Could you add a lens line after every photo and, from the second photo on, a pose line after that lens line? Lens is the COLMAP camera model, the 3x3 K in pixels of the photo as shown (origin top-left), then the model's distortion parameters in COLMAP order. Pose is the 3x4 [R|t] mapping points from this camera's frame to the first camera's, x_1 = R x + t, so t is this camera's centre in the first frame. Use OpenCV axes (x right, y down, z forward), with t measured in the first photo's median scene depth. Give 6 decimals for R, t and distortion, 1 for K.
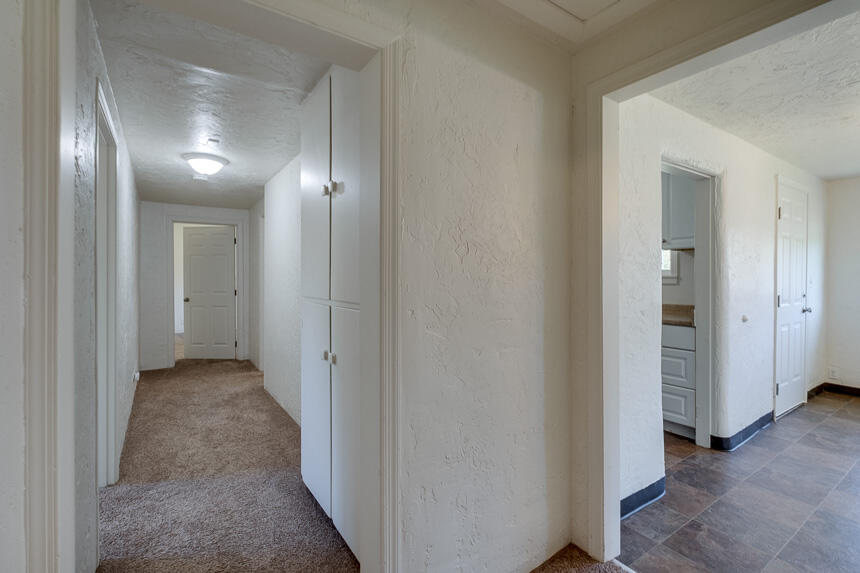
lens RADIAL K [[395.5, 0, 428.9], [0, 395.5, 280.1], [0, 0, 1]] dist [0.000673, -0.000454]
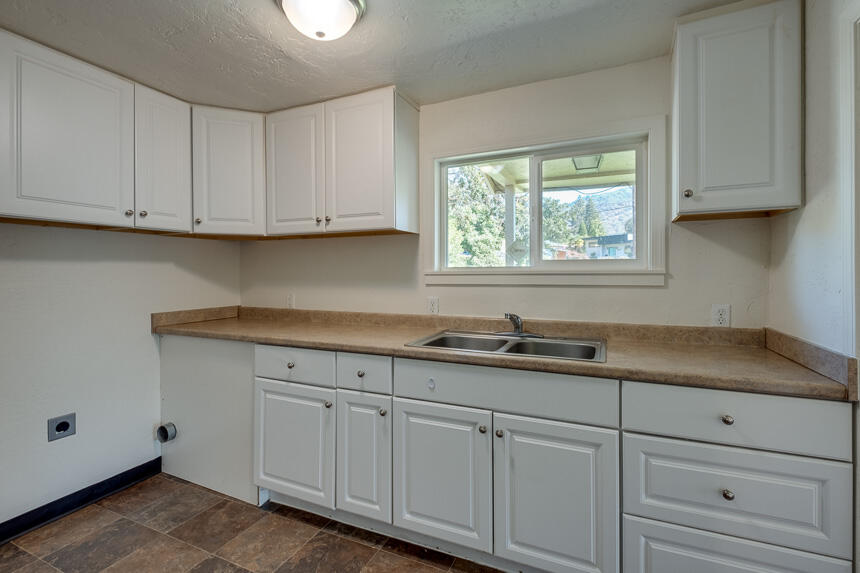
lens RADIAL K [[398.5, 0, 429.8], [0, 398.5, 272.9], [0, 0, 1]] dist [-0.001939, -0.000865]
pose [[0.843388, -0.006876, 0.537262, 0.092627], [0.008014, 0.999968, 0.000217, -0.009741], [-0.537246, 0.004123, 0.843416, 0.737213]]
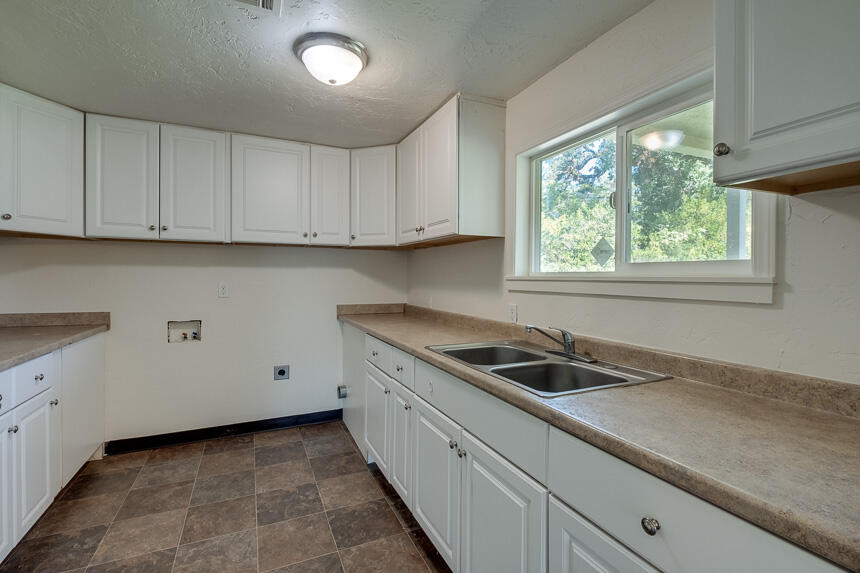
lens RADIAL K [[395.5, 0, 428.9], [0, 395.5, 280.1], [0, 0, 1]] dist [0.000673, -0.000454]
pose [[0.988424, 0.005533, -0.151617, 0.416559], [-0.004792, 0.999975, 0.005253, -0.009214], [0.151642, -0.004465, 0.988425, 0.667359]]
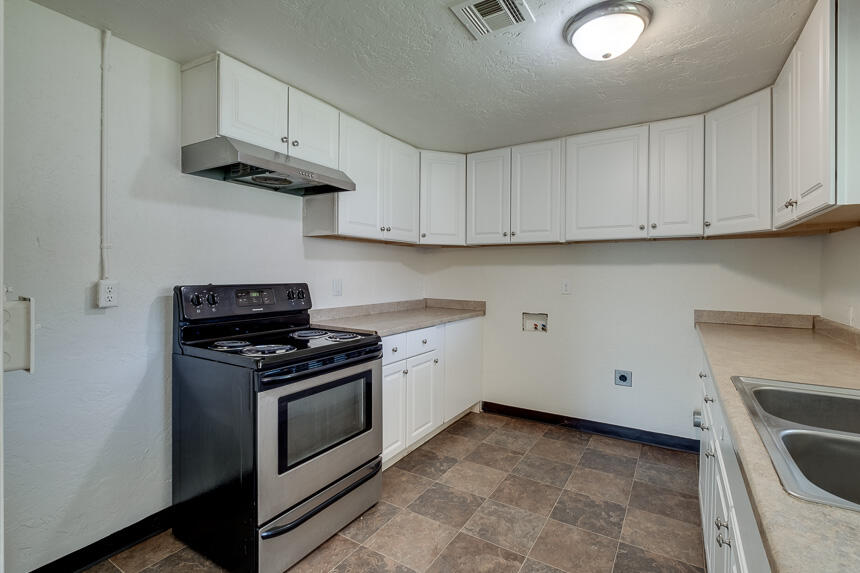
lens RADIAL K [[404.9, 0, 427.0], [0, 404.9, 274.0], [0, 0, 1]] dist [0.001817, -0.000488]
pose [[0.418894, 0.004905, -0.908022, 0.550382], [-0.008208, 0.999965, 0.001615, -0.009819], [0.907998, 0.006777, 0.418920, 0.770189]]
